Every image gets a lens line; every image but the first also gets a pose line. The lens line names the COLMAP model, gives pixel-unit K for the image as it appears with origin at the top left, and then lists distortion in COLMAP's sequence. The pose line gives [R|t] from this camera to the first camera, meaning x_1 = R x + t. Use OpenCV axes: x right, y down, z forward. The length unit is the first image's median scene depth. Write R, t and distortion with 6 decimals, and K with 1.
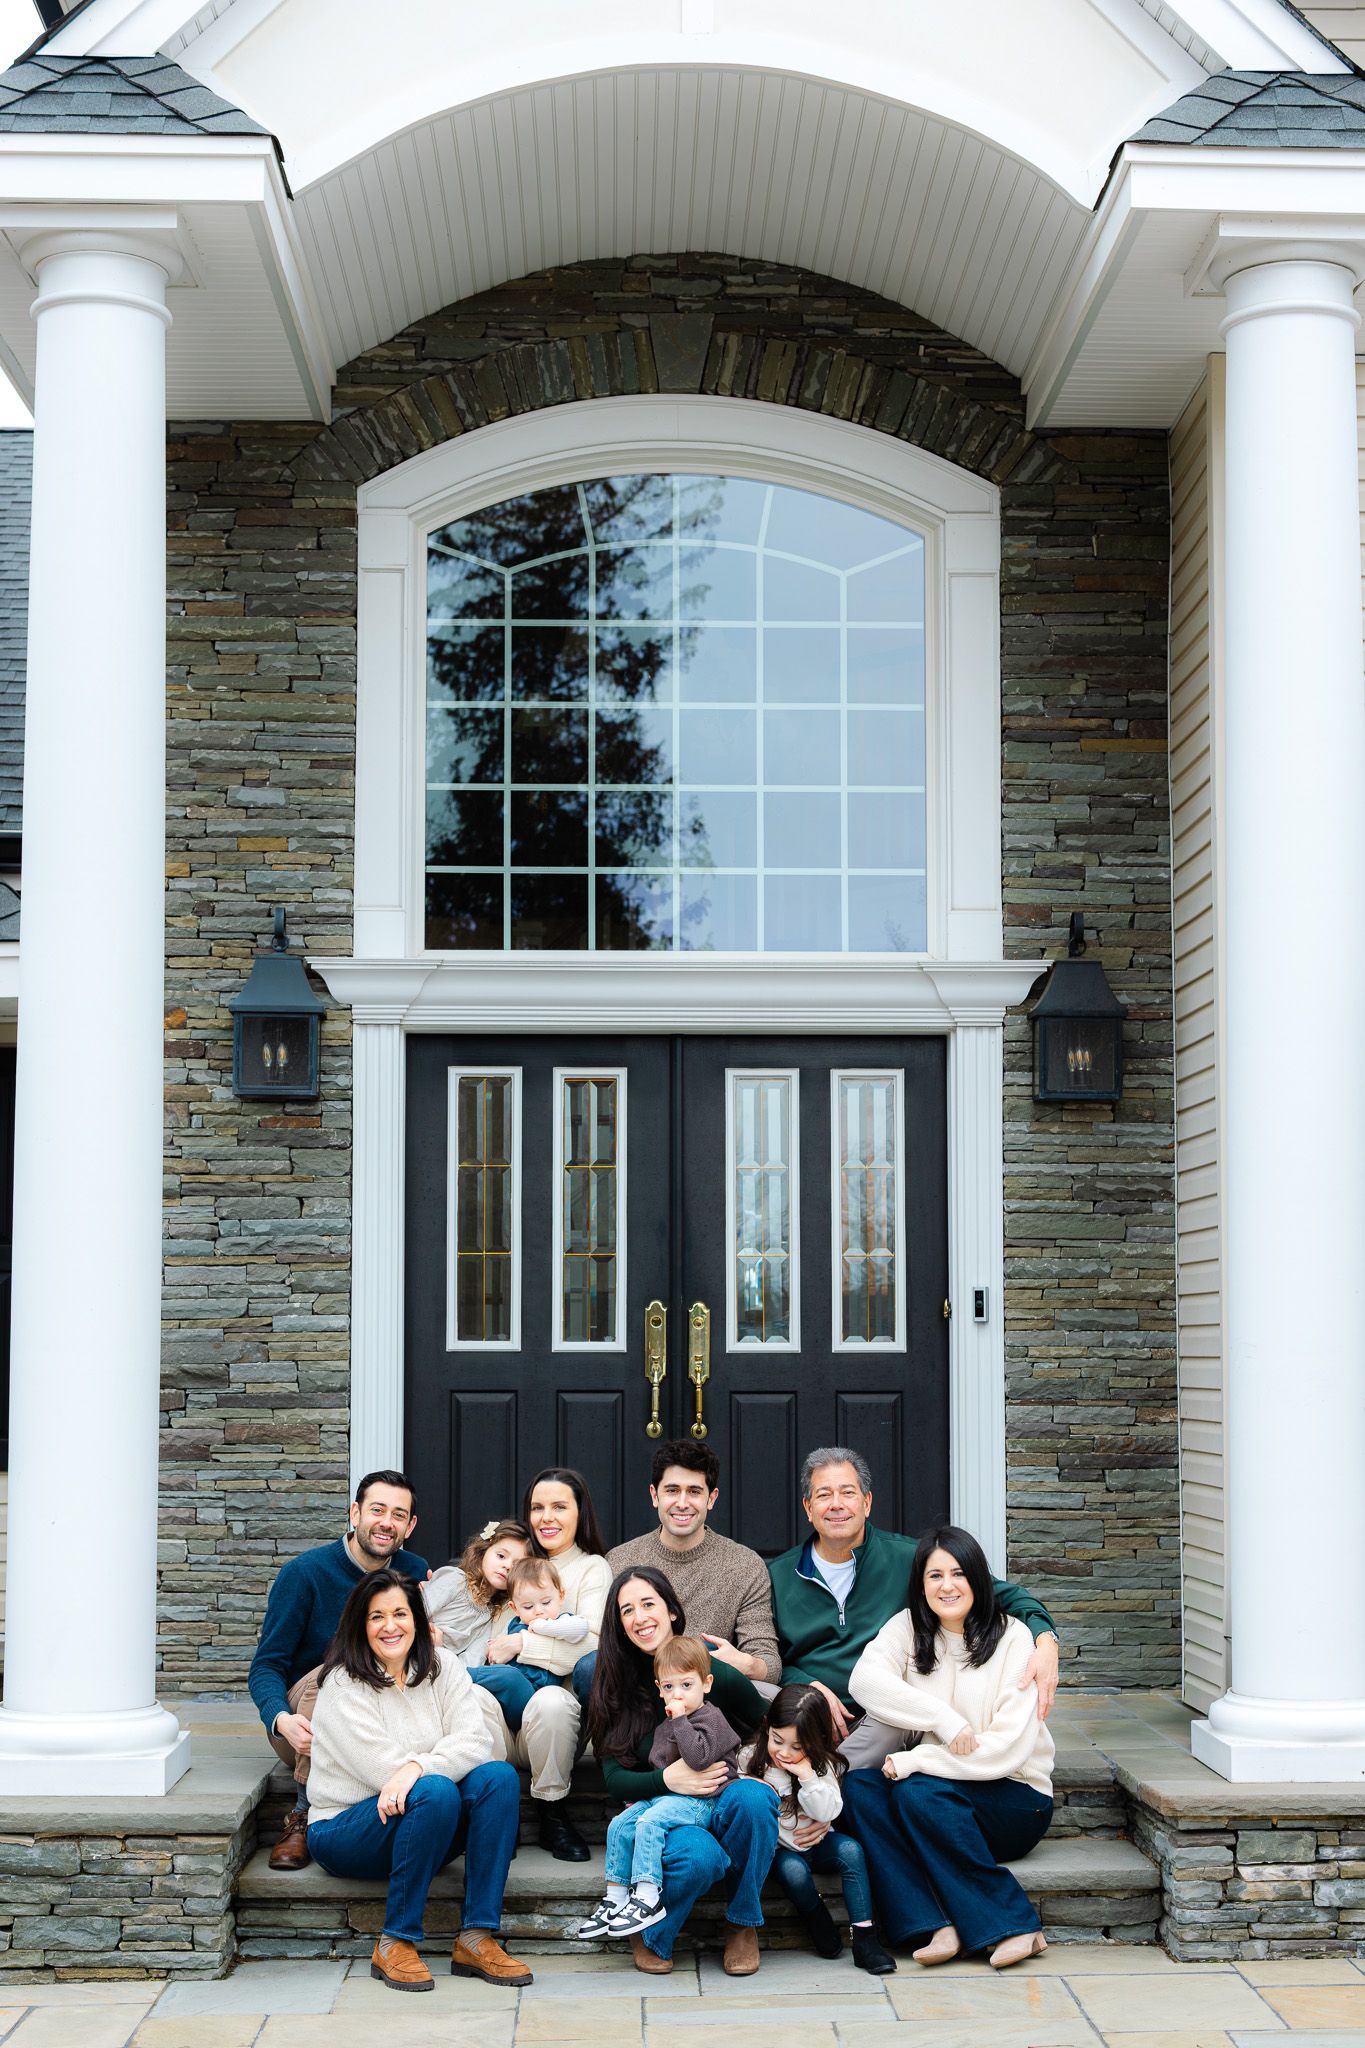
lens RADIAL K [[3390.3, 0, 682.5], [0, 3390.3, 1024.0], [0, 0, 1]] dist [0.057287, -0.020204]
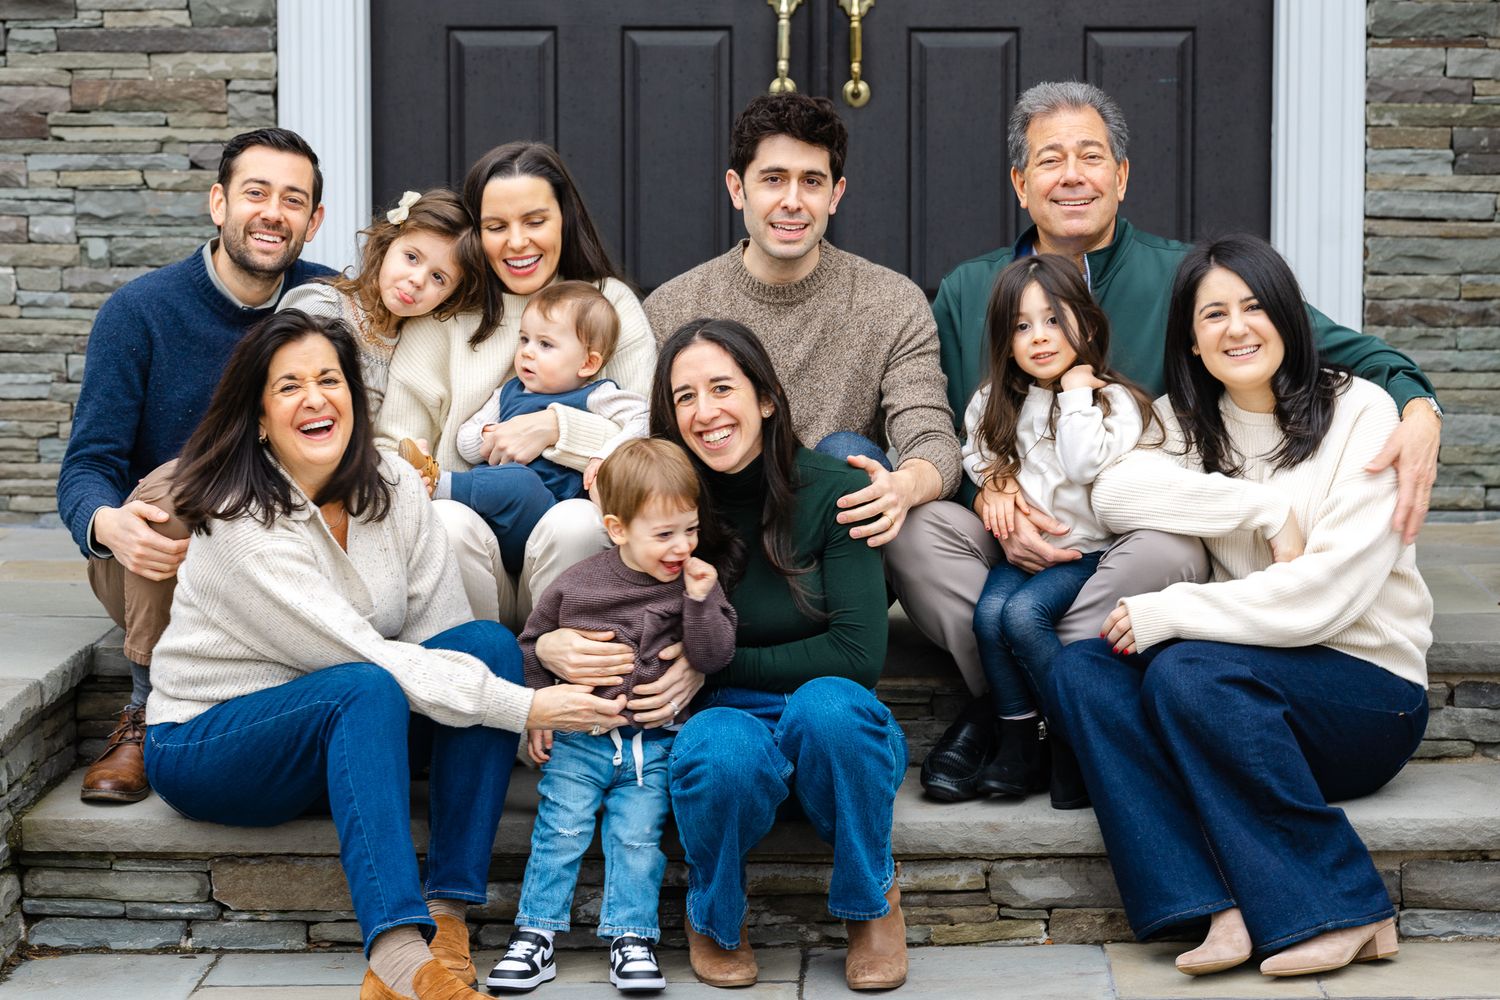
lens RADIAL K [[5048.3, 0, 750.0], [0, 5048.3, 500.0], [0, 0, 1]] dist [0.060914, -0.892112]
pose [[0.999583, 0.004176, -0.028559, 0.012575], [0.001272, 0.982146, 0.188113, 0.023326], [0.028835, -0.188071, 0.981732, 0.110762]]
